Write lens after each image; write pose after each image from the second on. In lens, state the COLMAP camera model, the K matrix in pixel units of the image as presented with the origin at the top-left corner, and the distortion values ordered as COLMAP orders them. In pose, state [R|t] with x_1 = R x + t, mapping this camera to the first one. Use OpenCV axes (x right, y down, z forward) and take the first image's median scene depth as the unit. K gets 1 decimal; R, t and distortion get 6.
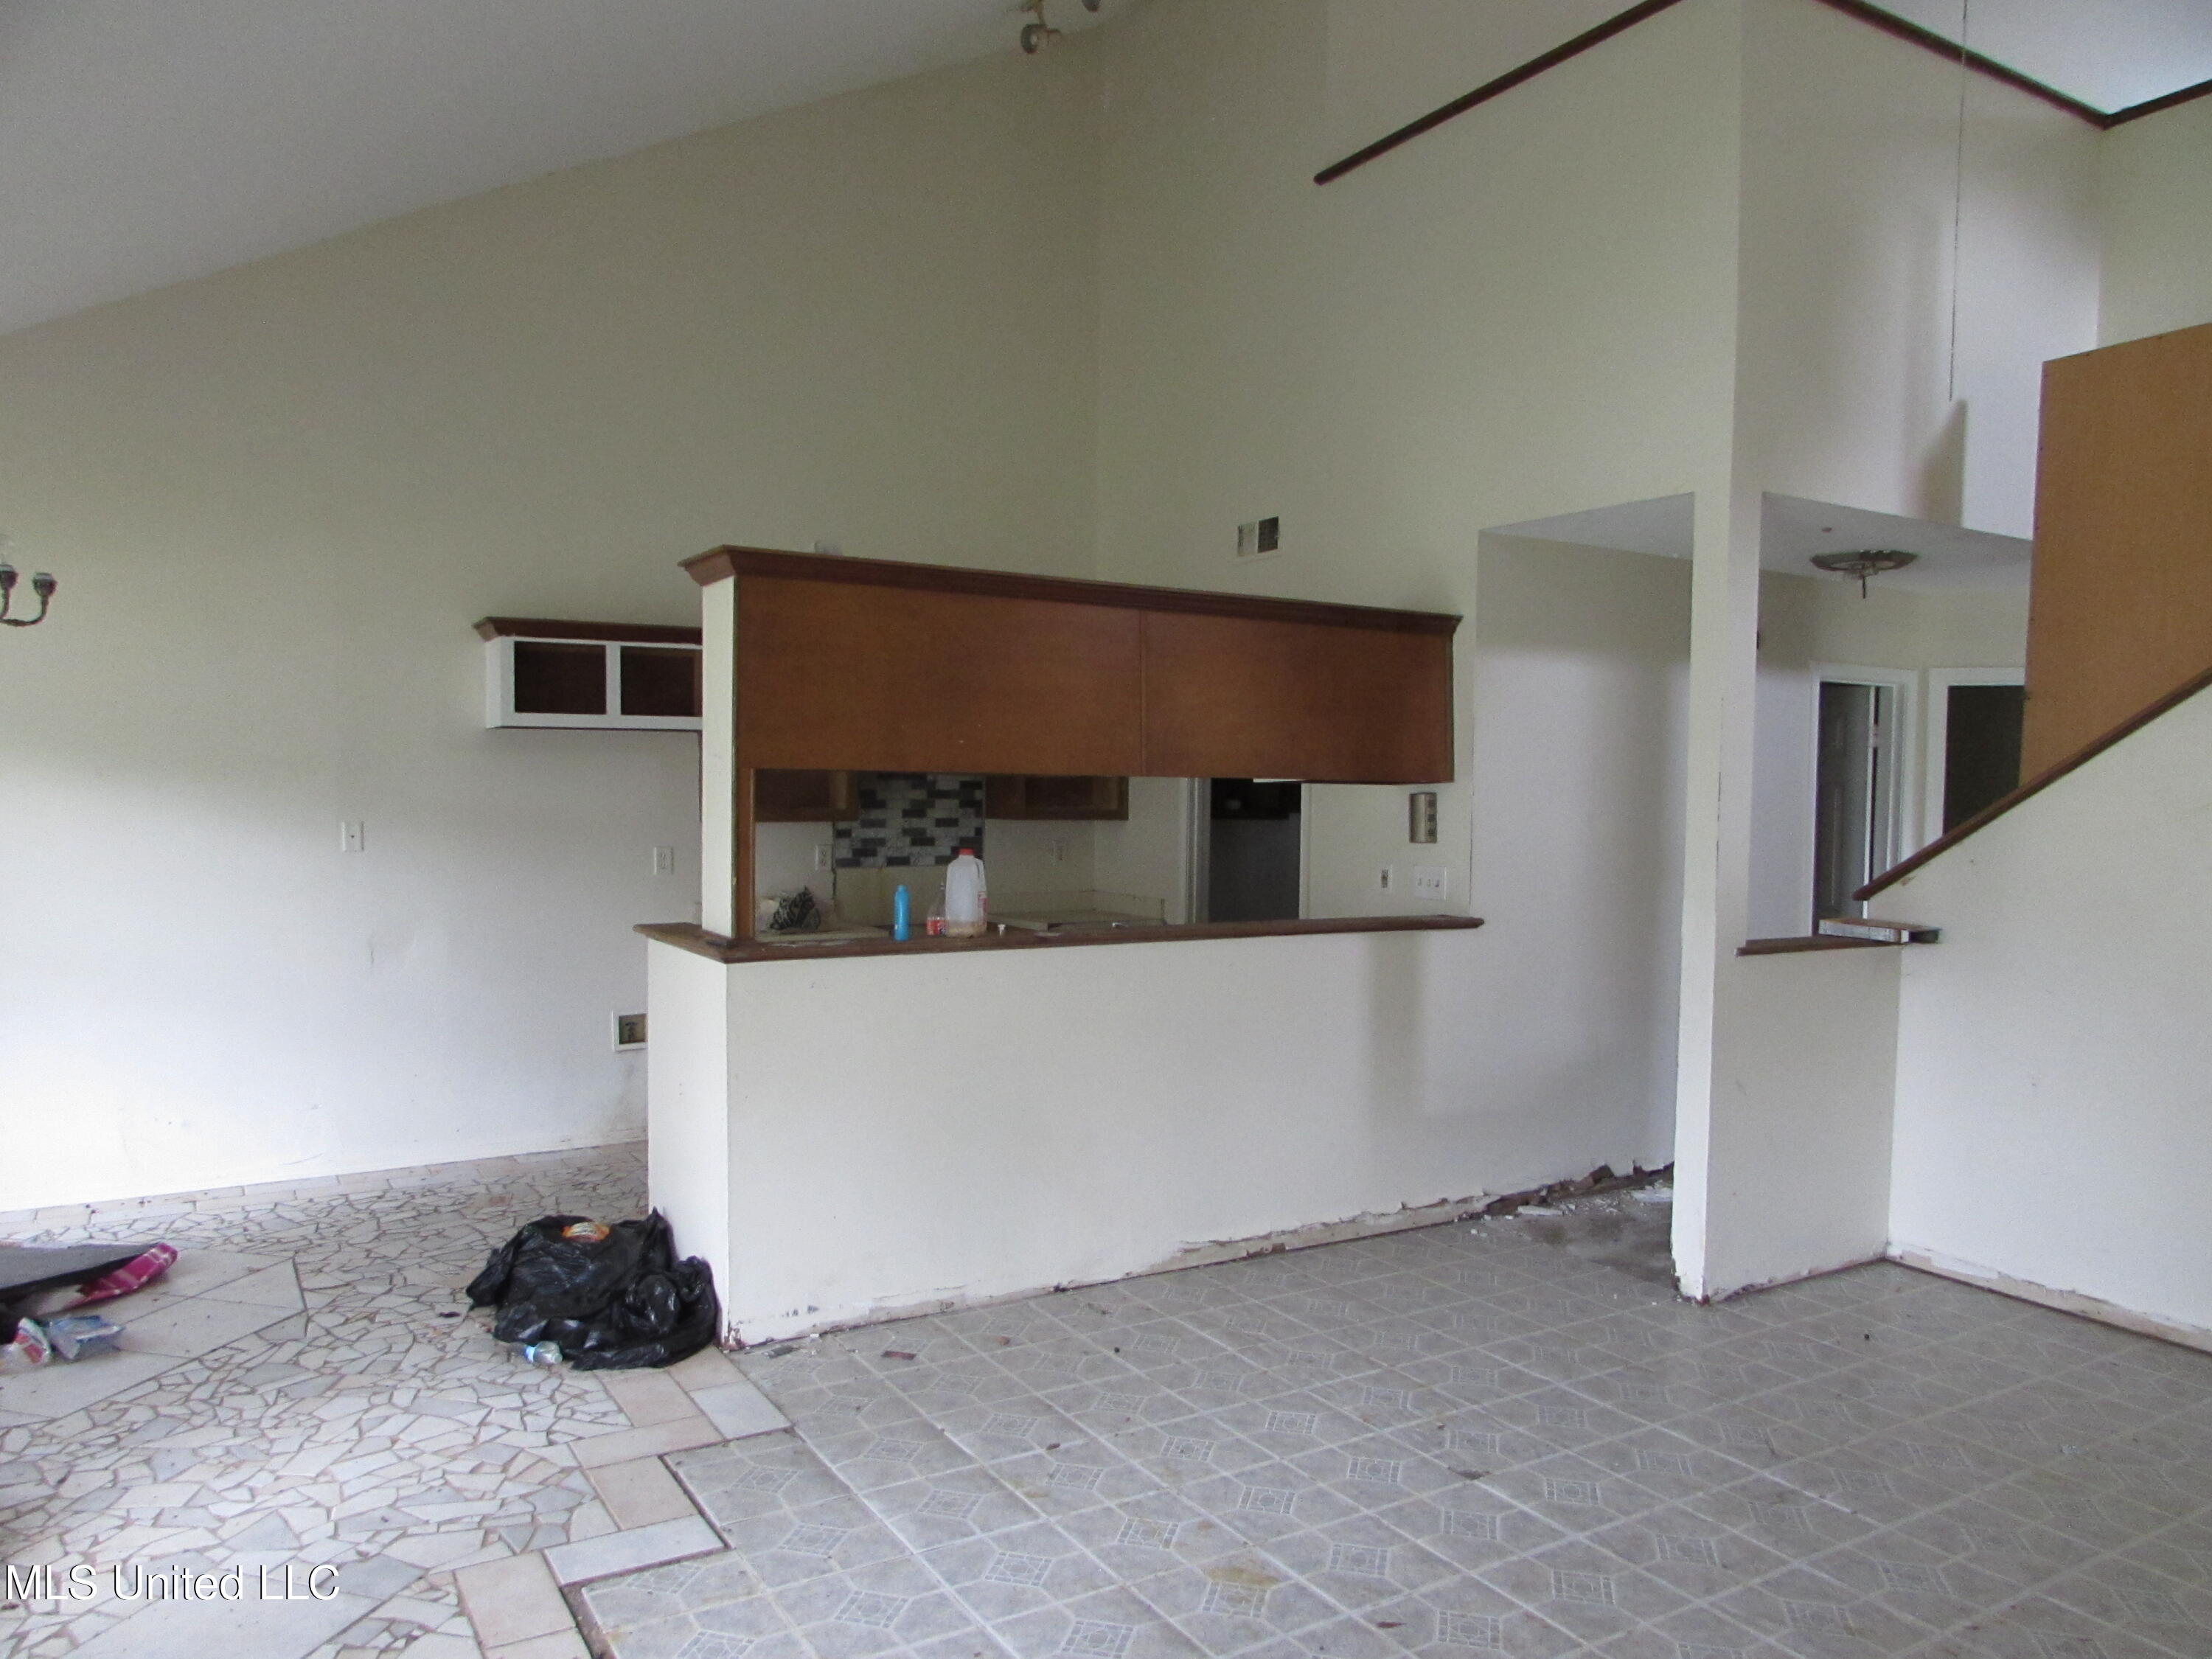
lens RADIAL K [[1566.9, 0, 1098.1], [0, 1566.9, 866.0], [0, 0, 1]] dist [-0.029434, 0.003703]
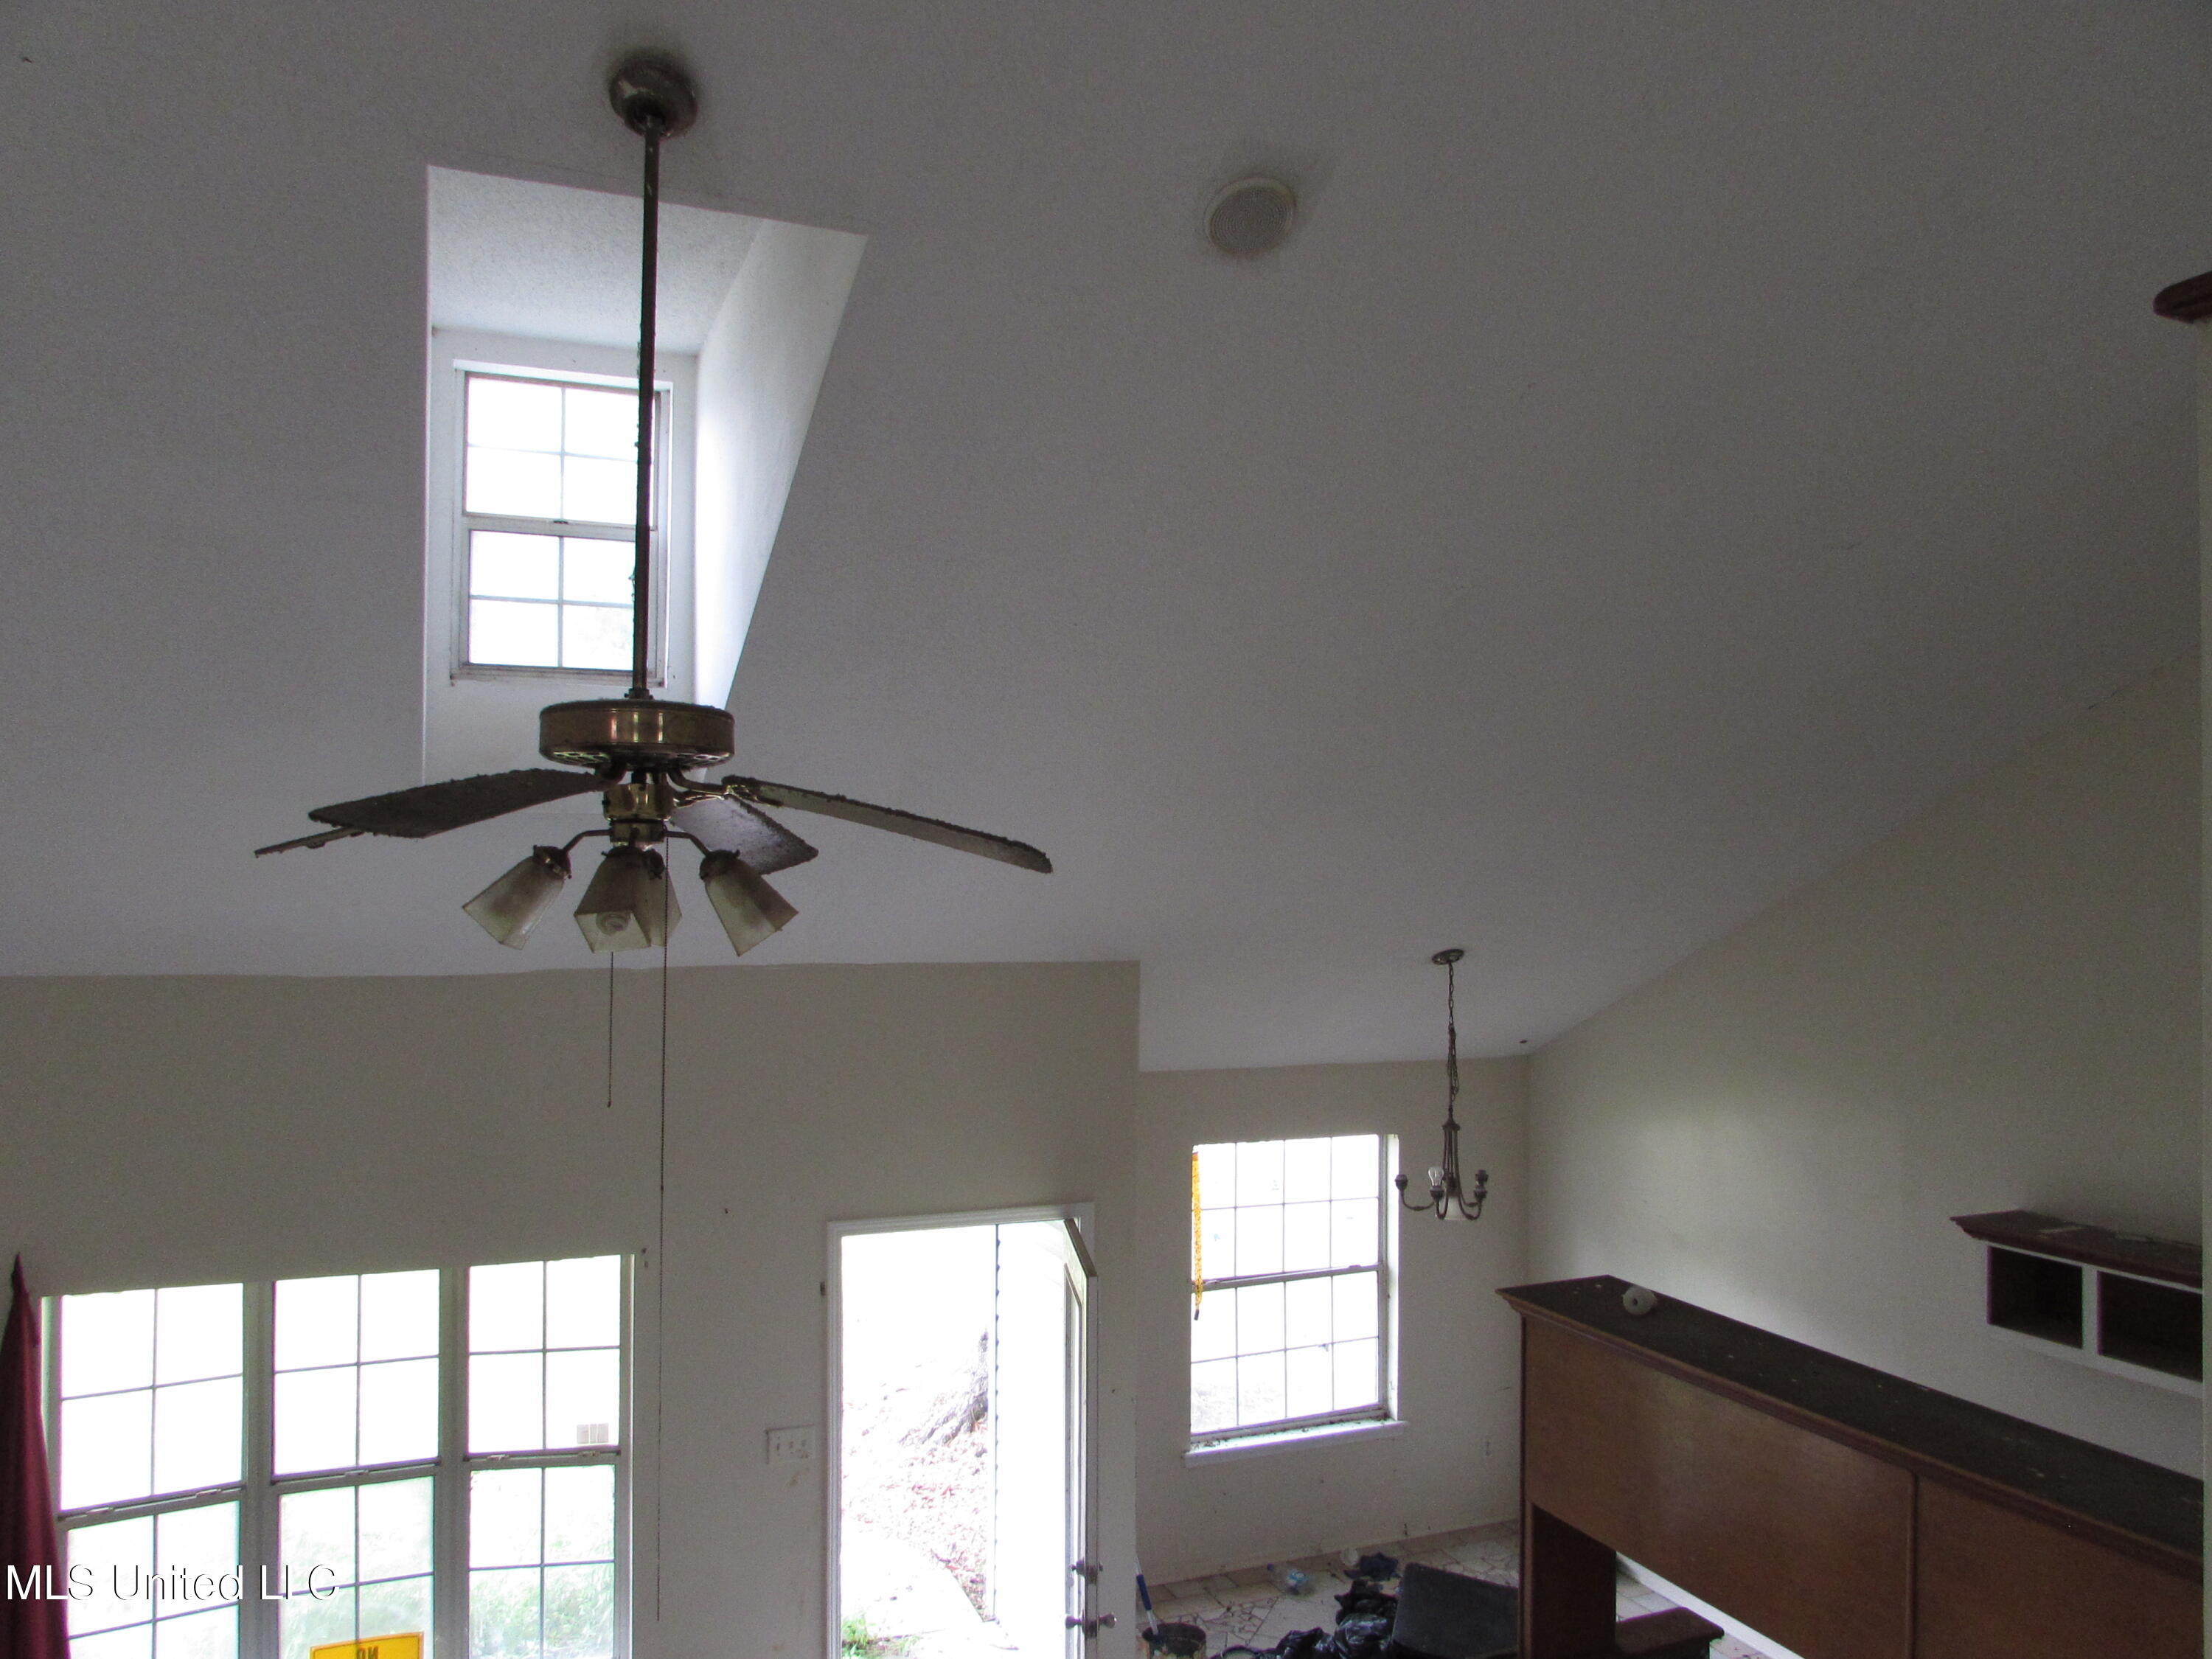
lens RADIAL K [[1566.9, 0, 1104.2], [0, 1566.9, 850.5], [0, 0, 1]] dist [-0.029434, 0.003703]
pose [[-0.133276, -0.031728, -0.990571, 0.748207], [-0.062376, 0.997774, -0.023566, -0.394653], [0.989114, 0.058647, -0.134958, 0.715804]]
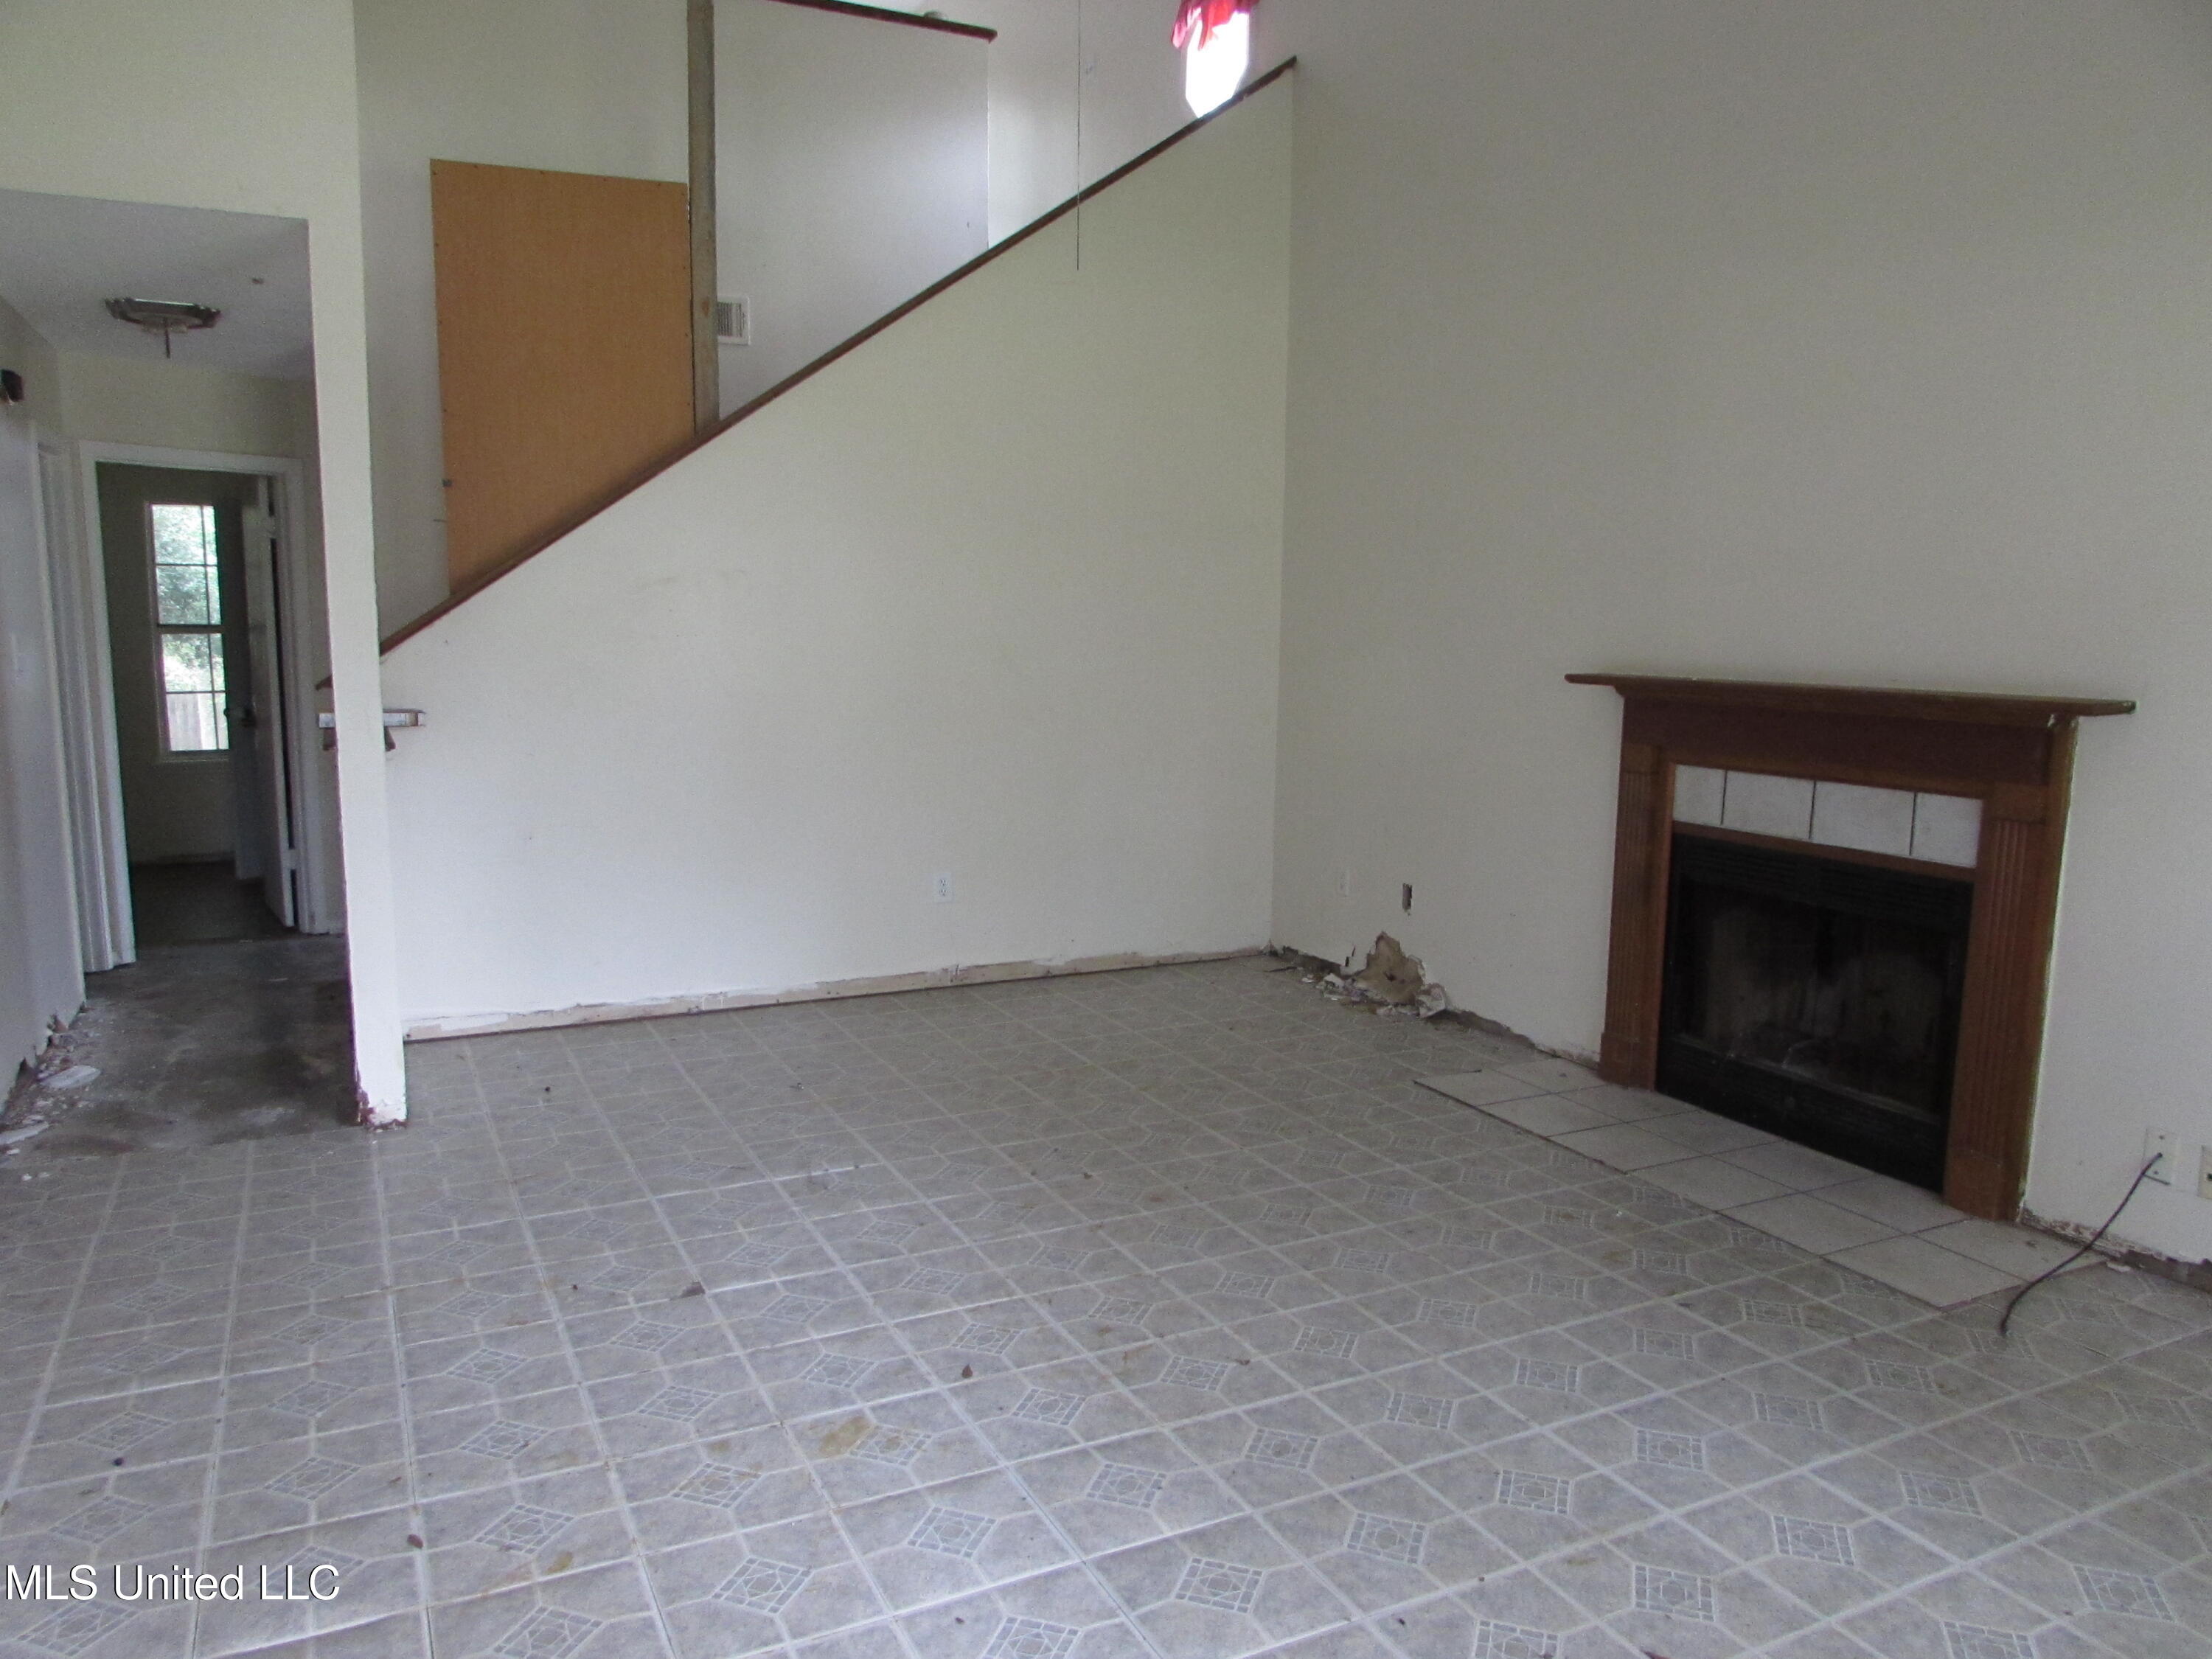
lens RADIAL K [[1566.9, 0, 1085.9], [0, 1566.9, 854.7], [0, 0, 1]] dist [-0.029434, 0.003703]
pose [[0.089509, -0.167109, 0.981867, -0.449424], [0.049245, 0.985361, 0.163214, -0.012032], [-0.994768, 0.033743, 0.096428, 0.467420]]
